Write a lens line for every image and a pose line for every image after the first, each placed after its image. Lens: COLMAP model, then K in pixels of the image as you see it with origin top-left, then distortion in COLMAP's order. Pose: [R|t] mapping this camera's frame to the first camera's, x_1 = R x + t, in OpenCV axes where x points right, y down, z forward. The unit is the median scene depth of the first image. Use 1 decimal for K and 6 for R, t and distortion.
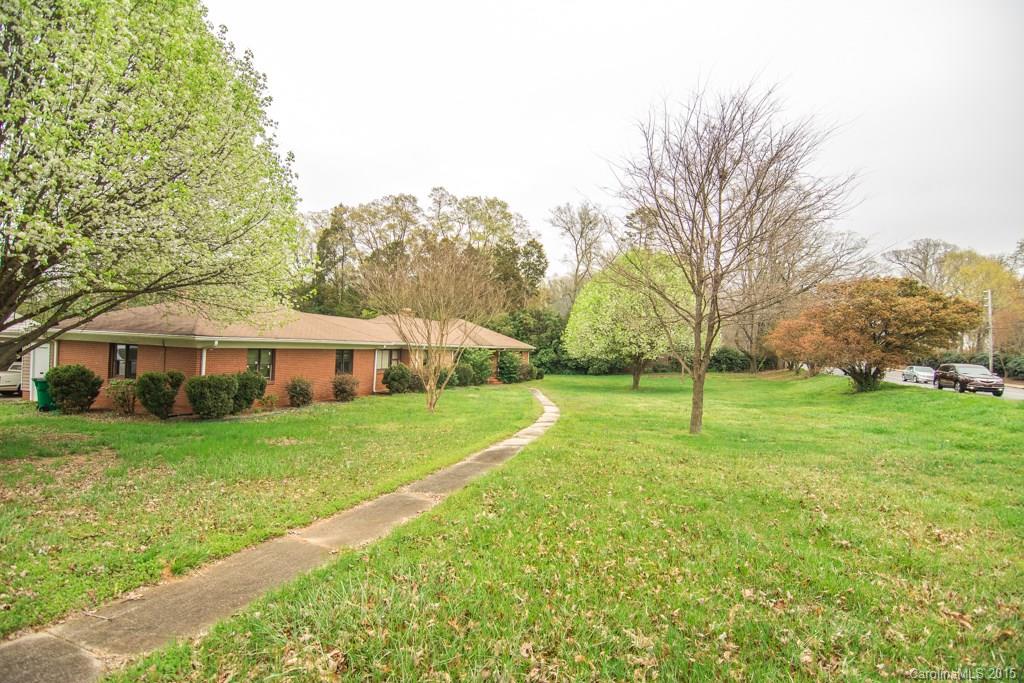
lens RADIAL K [[495.1, 0, 515.6], [0, 495.1, 343.5], [0, 0, 1]] dist [-0.007743, -0.009767]
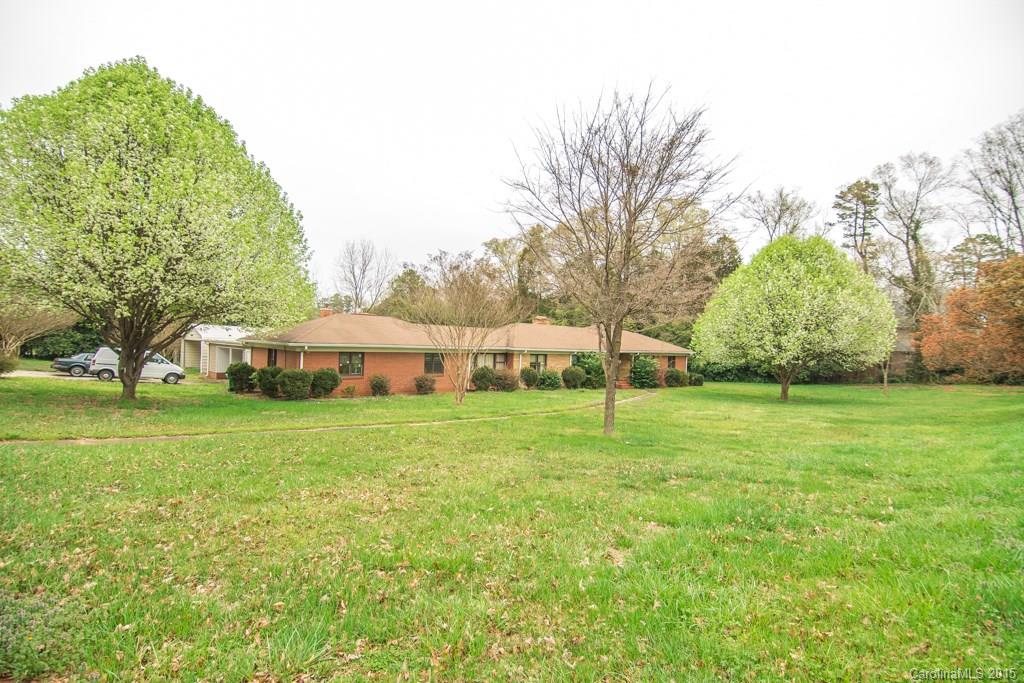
lens RADIAL K [[495.1, 0, 513.3], [0, 495.1, 340.6], [0, 0, 1]] dist [-0.007743, -0.009767]
pose [[0.870843, -0.016084, -0.491298, 1.000419], [0.006471, 0.999753, -0.021260, 0.019325], [0.491519, 0.015335, 0.870732, 0.061209]]
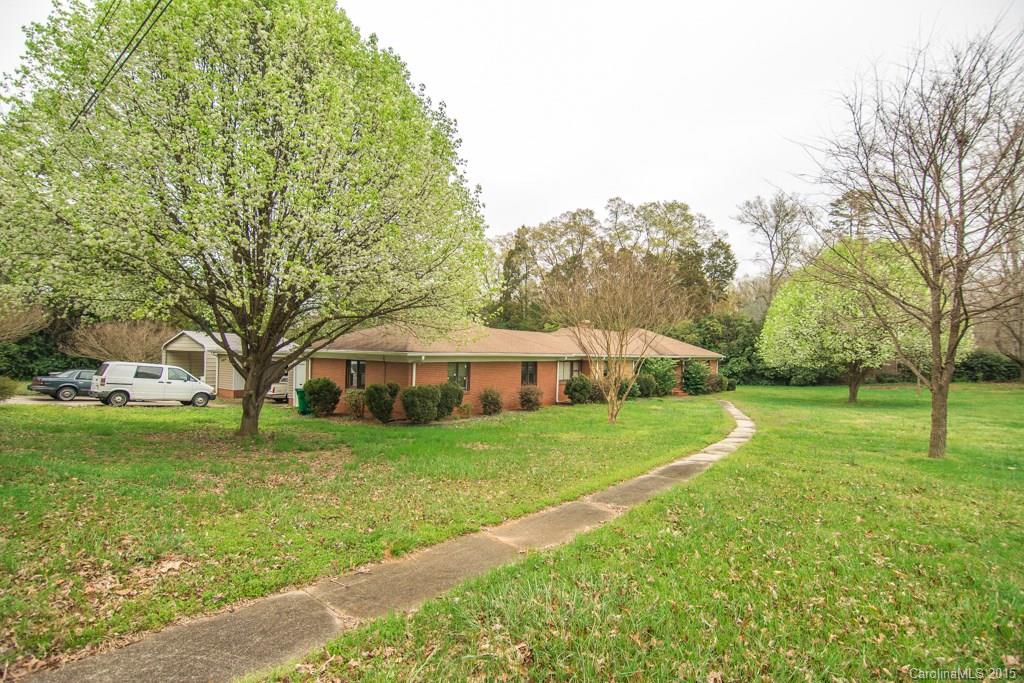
lens RADIAL K [[495.1, 0, 515.6], [0, 495.1, 343.6], [0, 0, 1]] dist [-0.007743, -0.009767]
pose [[0.935108, -0.029365, -0.353145, 0.004389], [0.021661, 0.999434, -0.025748, -0.000161], [0.353701, 0.016428, 0.935214, -0.004720]]
